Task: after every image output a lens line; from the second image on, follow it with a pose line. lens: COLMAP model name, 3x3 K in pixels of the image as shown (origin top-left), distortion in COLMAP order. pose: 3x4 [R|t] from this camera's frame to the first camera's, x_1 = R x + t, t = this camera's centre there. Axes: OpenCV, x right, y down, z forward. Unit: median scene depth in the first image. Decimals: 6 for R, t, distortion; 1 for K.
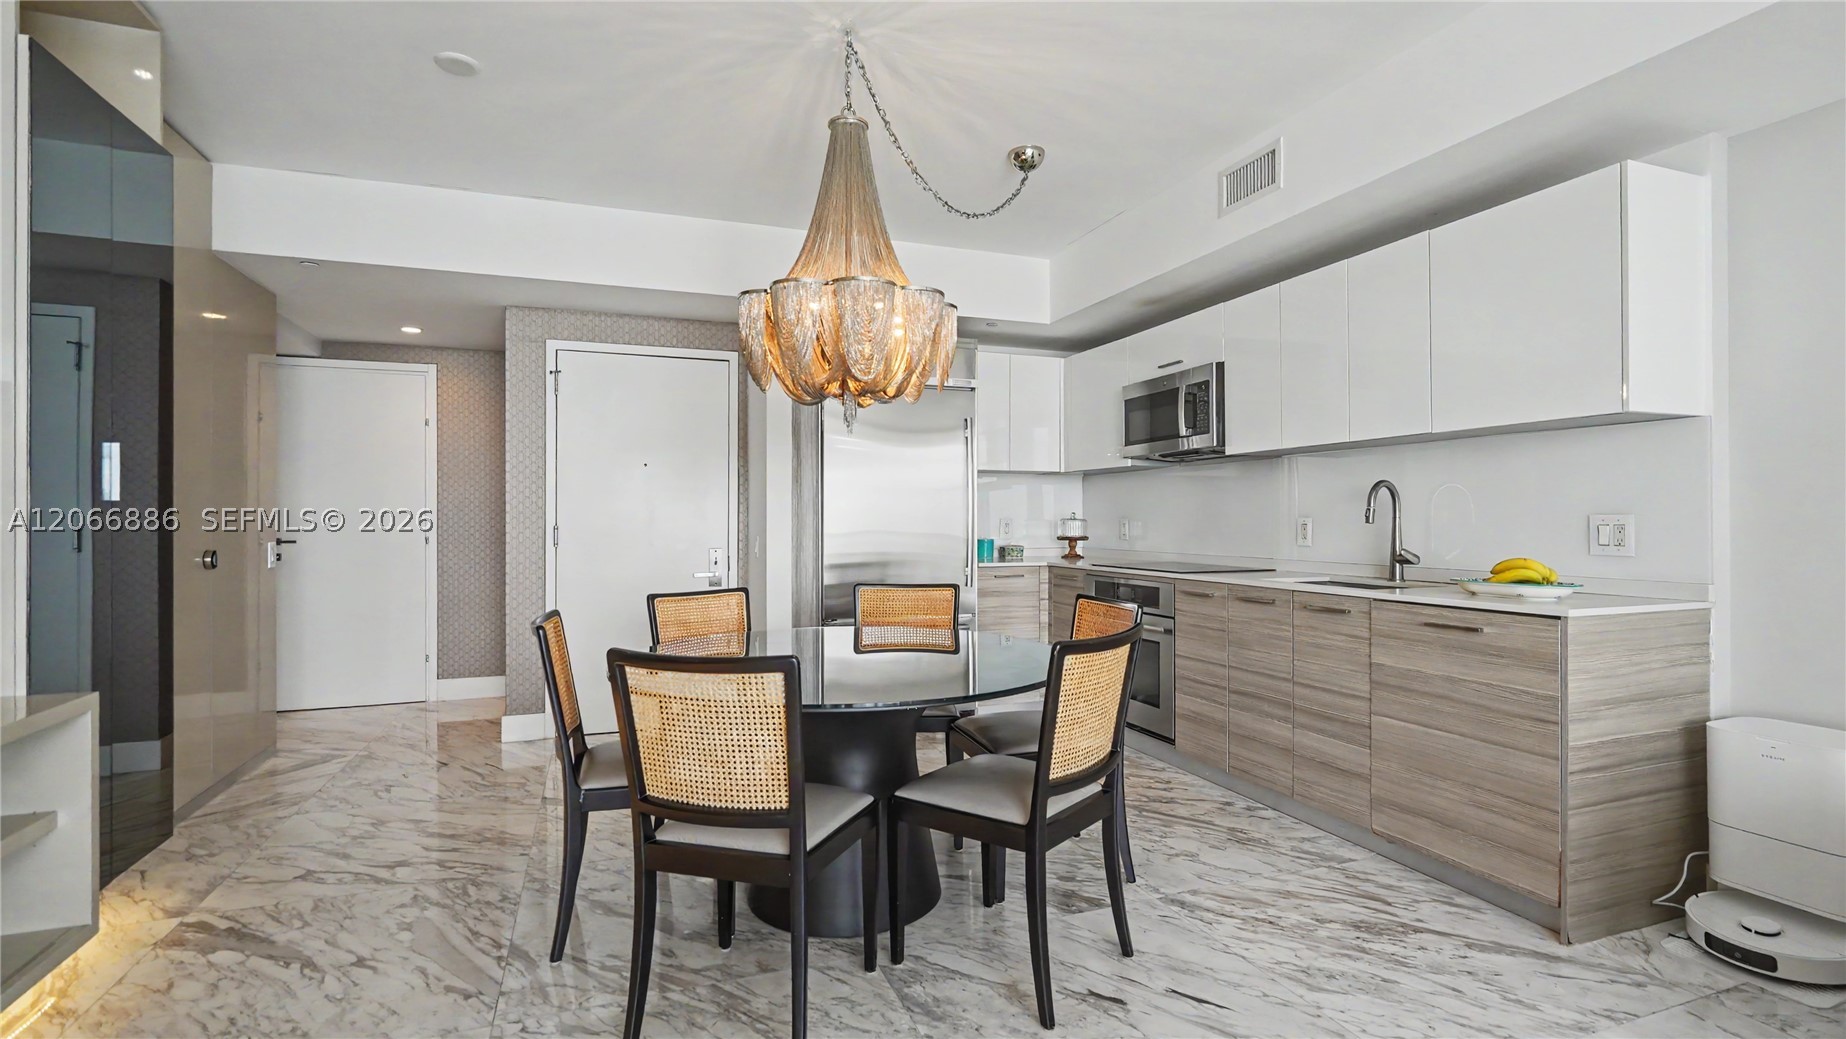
lens RADIAL K [[845.1, 0, 919.1], [0, 845.1, 519.2], [0, 0, 1]] dist [-0.001163, -0.000068]
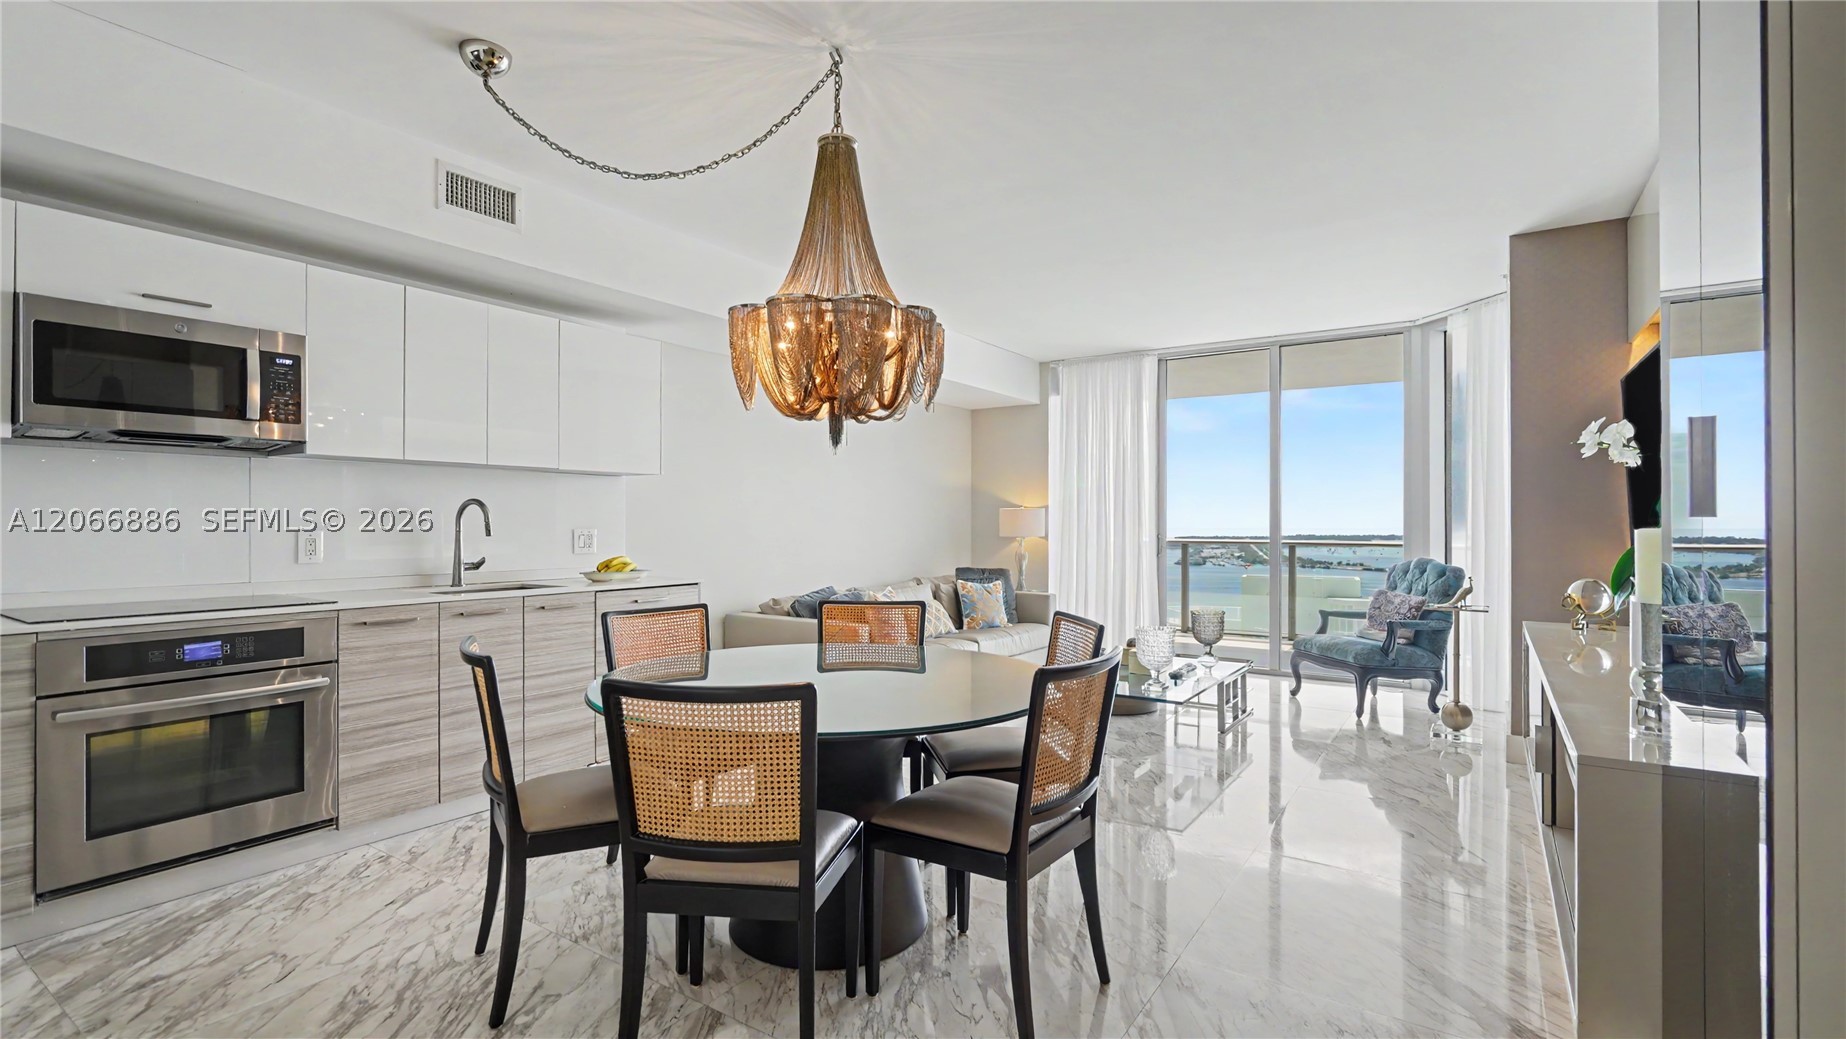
lens RADIAL K [[842.9, 0, 916.4], [0, 842.9, 515.4], [0, 0, 1]] dist [-0.000486, -0.000234]
pose [[-0.579525, 0.007892, 0.814917, -0.711447], [-0.002266, 0.999934, -0.011295, -0.011048], [-0.814952, -0.008392, -0.579468, 1.122919]]
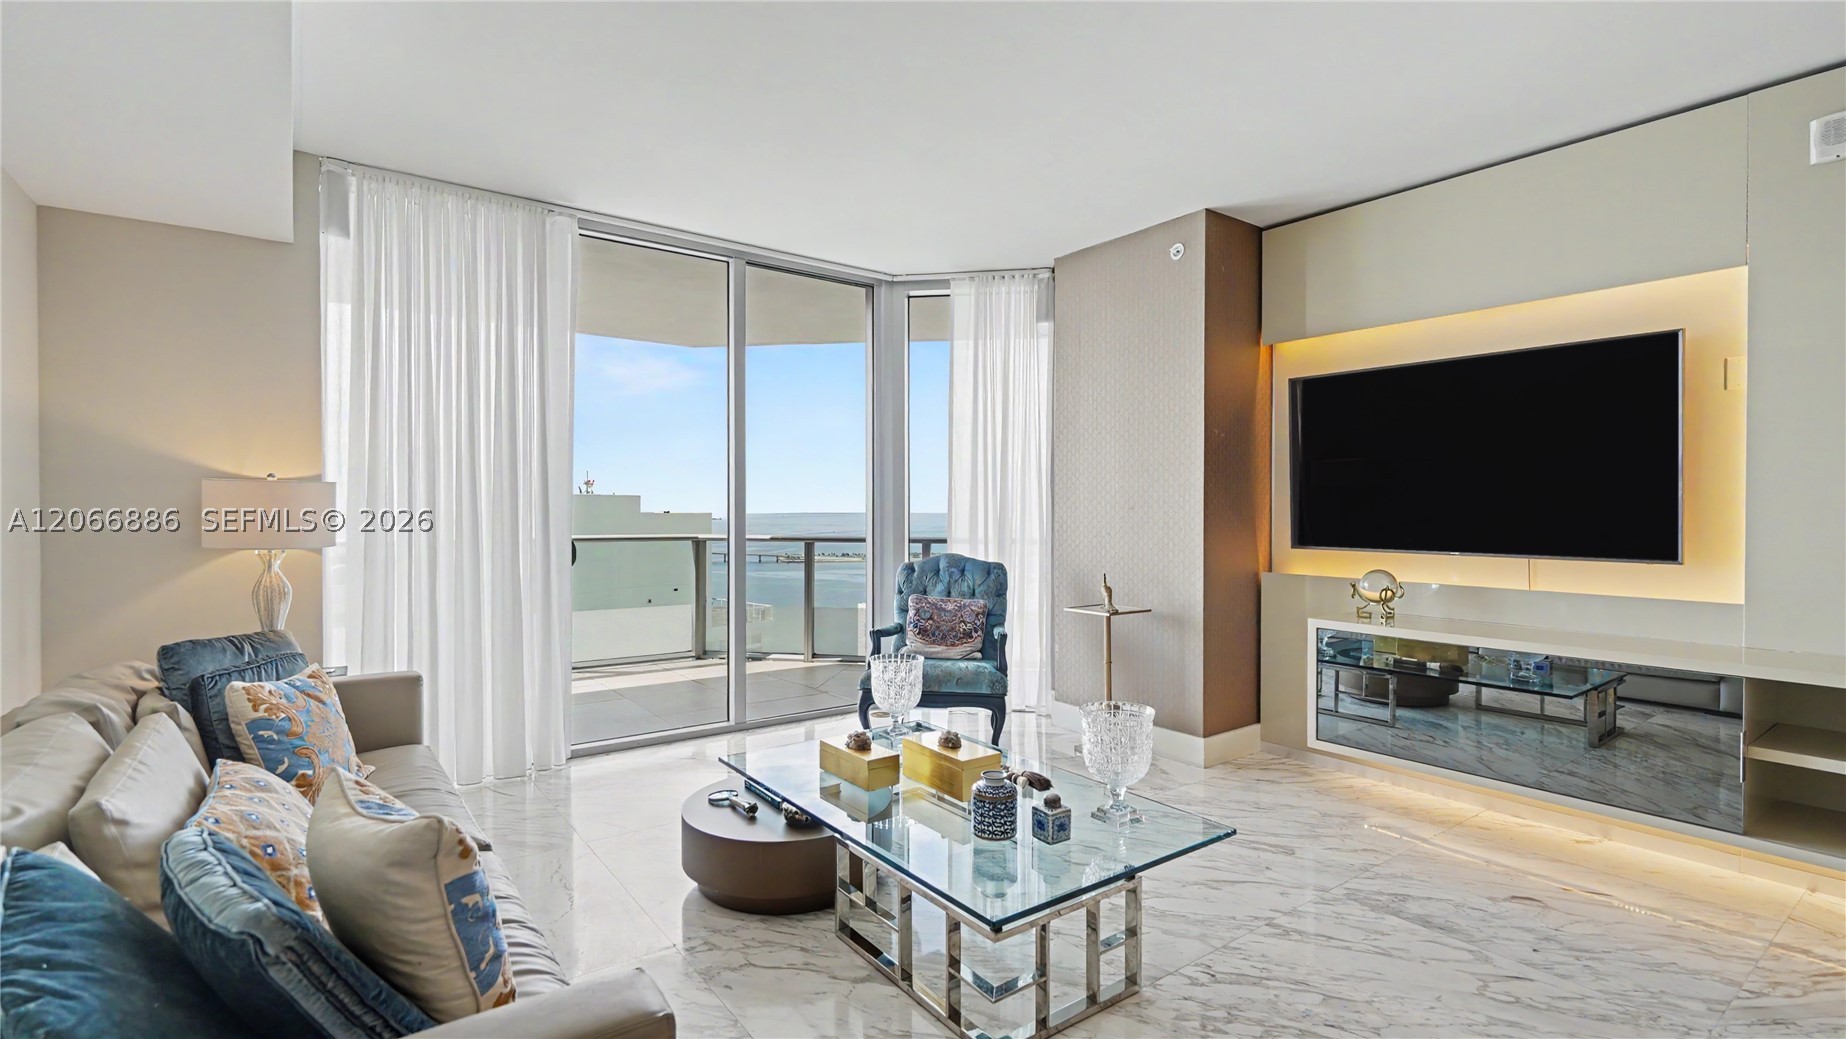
lens RADIAL K [[852.9, 0, 923.0], [0, 852.9, 514.2], [0, 0, 1]] dist [-0.002373, 0.001161]
pose [[-0.957945, 0.003941, -0.286926, 0.481040], [0.002543, 0.999983, 0.005245, -0.023450], [0.286942, 0.004294, -0.957938, 0.730065]]
